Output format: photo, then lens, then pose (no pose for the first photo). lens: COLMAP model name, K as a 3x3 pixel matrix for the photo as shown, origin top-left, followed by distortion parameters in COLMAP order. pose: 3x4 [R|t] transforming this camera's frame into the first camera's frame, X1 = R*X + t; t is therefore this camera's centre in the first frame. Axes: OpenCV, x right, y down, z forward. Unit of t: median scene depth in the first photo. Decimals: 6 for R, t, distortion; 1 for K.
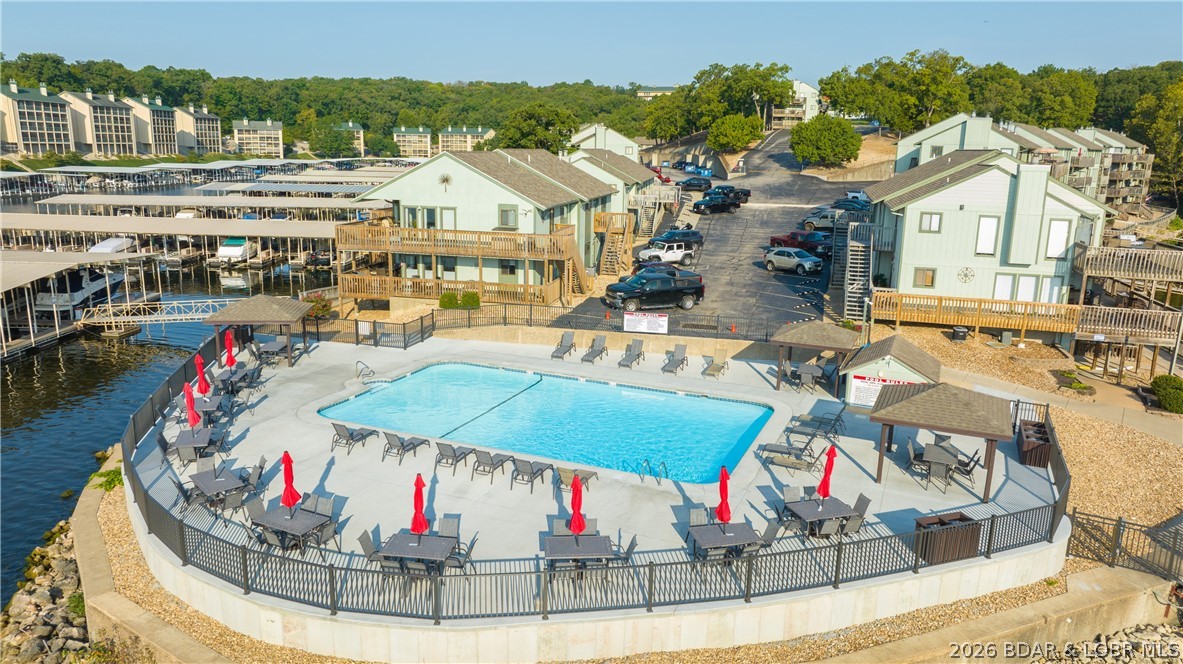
lens RADIAL K [[825.4, 0, 589.4], [0, 825.4, 335.2], [0, 0, 1]] dist [-0.050971, 0.049825]
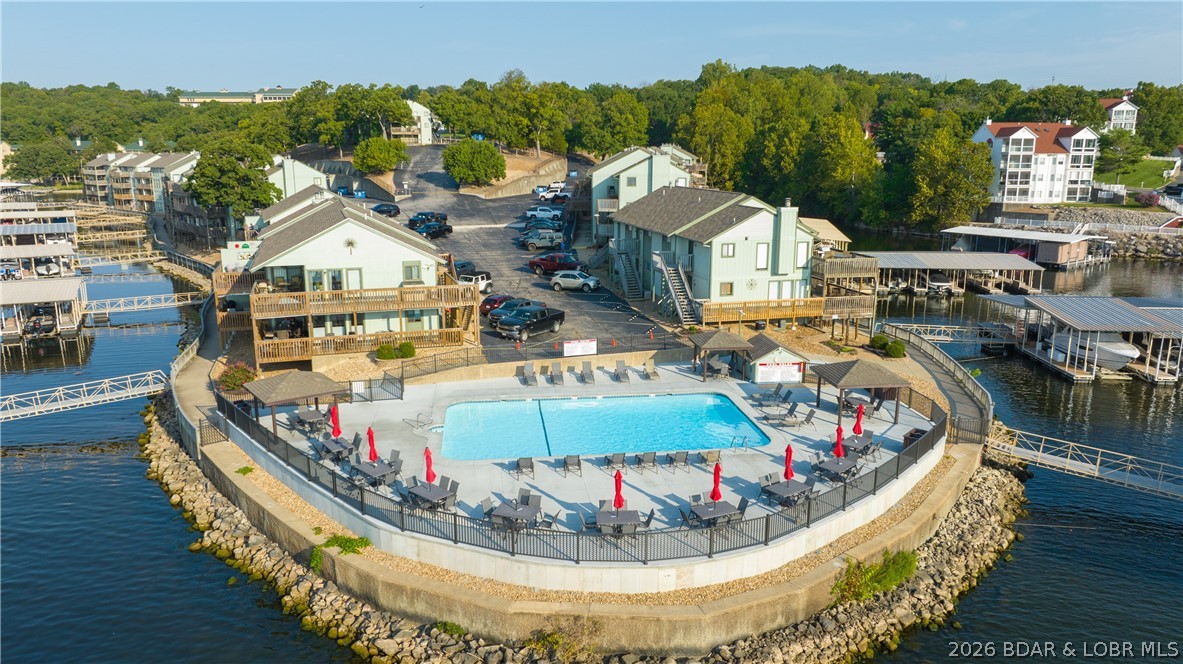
lens RADIAL K [[825.4, 0, 589.4], [0, 825.4, 335.2], [0, 0, 1]] dist [-0.050971, 0.049825]
pose [[0.858896, -0.130310, 0.495294, -0.450783], [0.130507, 0.990851, 0.034374, -0.062698], [-0.495242, 0.035116, 0.868045, -0.102091]]
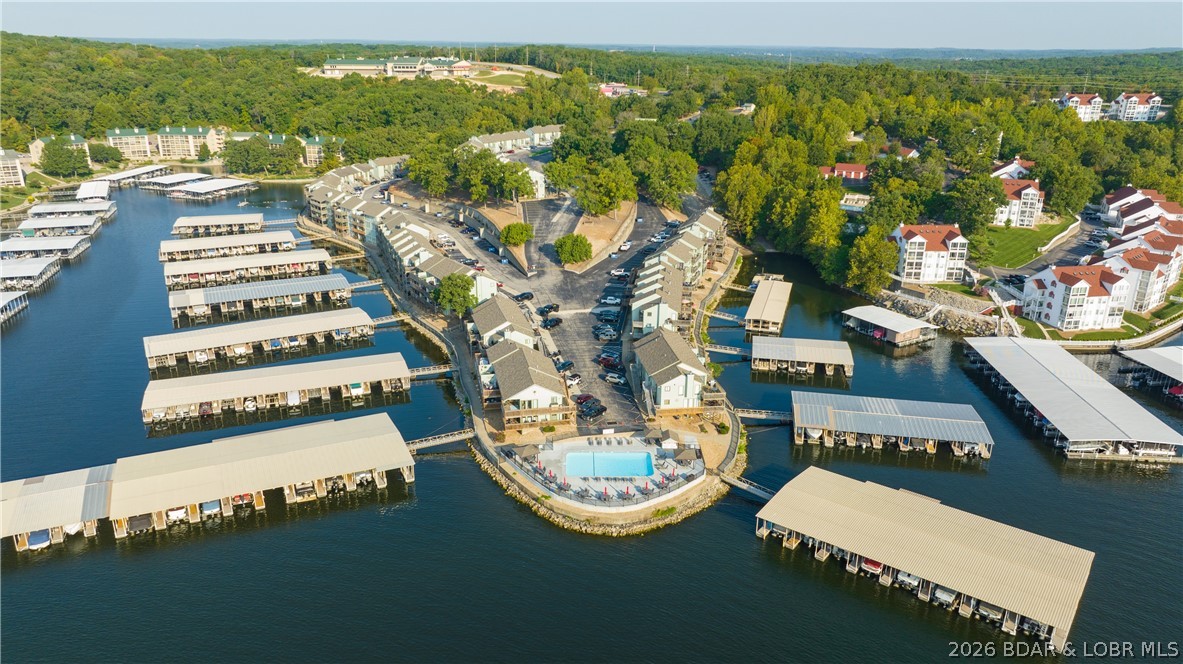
lens RADIAL K [[825.4, 0, 589.4], [0, 825.4, 335.2], [0, 0, 1]] dist [-0.050971, 0.049825]
pose [[0.911522, -0.148935, 0.383336, -1.190321], [0.101371, 0.984728, 0.141543, -0.845565], [-0.398563, -0.090160, 0.912699, -2.062332]]
